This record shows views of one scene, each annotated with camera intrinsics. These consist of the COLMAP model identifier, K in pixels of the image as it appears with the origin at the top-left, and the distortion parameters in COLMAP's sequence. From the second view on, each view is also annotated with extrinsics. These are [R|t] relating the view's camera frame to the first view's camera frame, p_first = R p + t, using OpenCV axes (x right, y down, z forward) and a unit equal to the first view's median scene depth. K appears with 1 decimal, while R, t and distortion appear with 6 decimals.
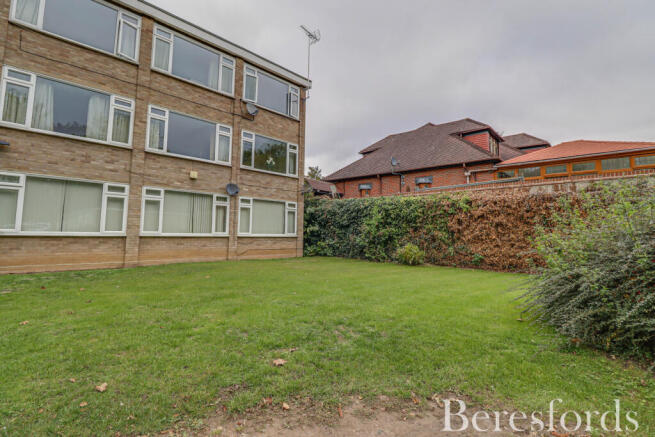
lens RADIAL K [[317.3, 0, 322.4], [0, 317.3, 209.0], [0, 0, 1]] dist [-0.001239, -0.012781]
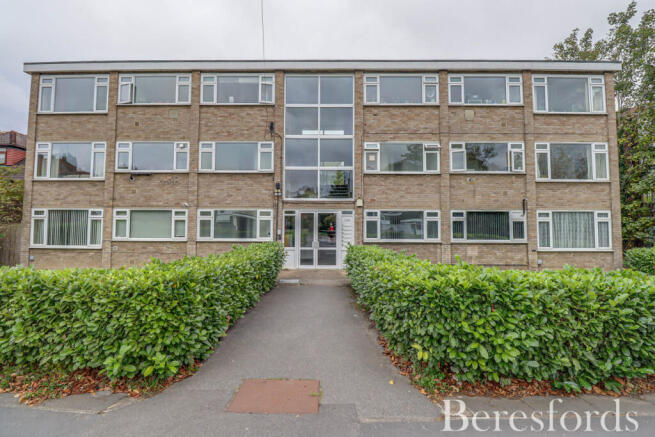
lens RADIAL K [[285.1, 0, 327.5], [0, 285.1, 226.7], [0, 0, 1]] dist [-0.001911, -0.000249]
pose [[0.685224, -0.058007, -0.726018, 0.634237], [0.058971, 0.997969, -0.024078, 0.057872], [0.725941, -0.026316, 0.687254, 0.655809]]
